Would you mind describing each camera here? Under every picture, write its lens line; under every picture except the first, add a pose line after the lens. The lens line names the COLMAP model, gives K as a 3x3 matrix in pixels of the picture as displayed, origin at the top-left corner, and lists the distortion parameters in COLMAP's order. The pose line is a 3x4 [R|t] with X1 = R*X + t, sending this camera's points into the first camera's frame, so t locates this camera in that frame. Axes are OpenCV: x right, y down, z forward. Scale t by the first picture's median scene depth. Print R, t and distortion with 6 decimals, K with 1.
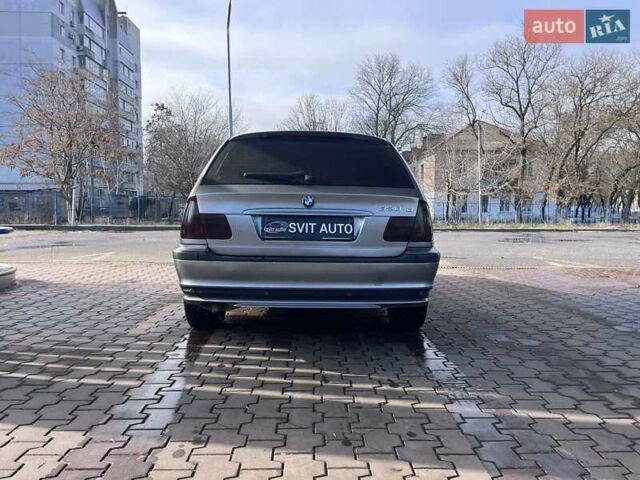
lens RADIAL K [[481.3, 0, 323.8], [0, 481.3, 238.7], [0, 0, 1]] dist [0.092912, -0.125739]
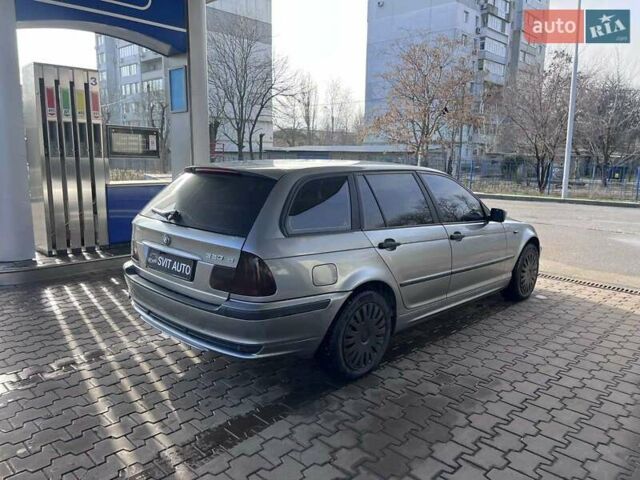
lens RADIAL K [[481.3, 0, 323.8], [0, 481.3, 238.7], [0, 0, 1]] dist [0.092912, -0.125739]
pose [[0.695735, 0.126801, -0.707018, 0.058287], [-0.057683, 0.990979, 0.120967, -0.013637], [0.715978, -0.043378, 0.696774, 0.028203]]
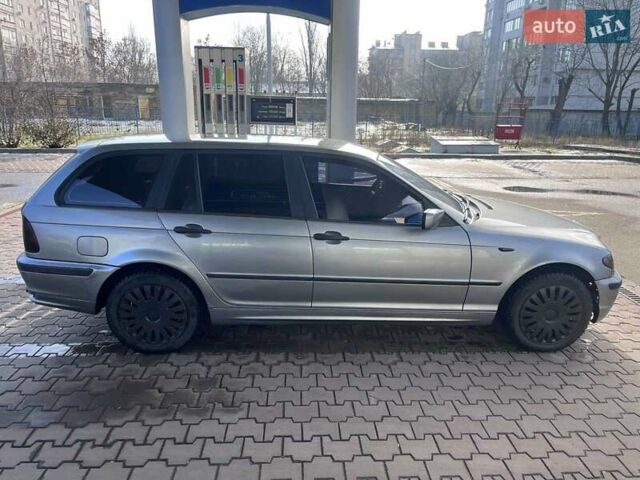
lens RADIAL K [[481.3, 0, 323.8], [0, 481.3, 238.7], [0, 0, 1]] dist [0.092912, -0.125739]
pose [[0.024943, 0.257035, -0.966080, 0.080525], [-0.081631, 0.963677, 0.254288, -0.022125], [0.996350, 0.072519, 0.045019, 0.099675]]
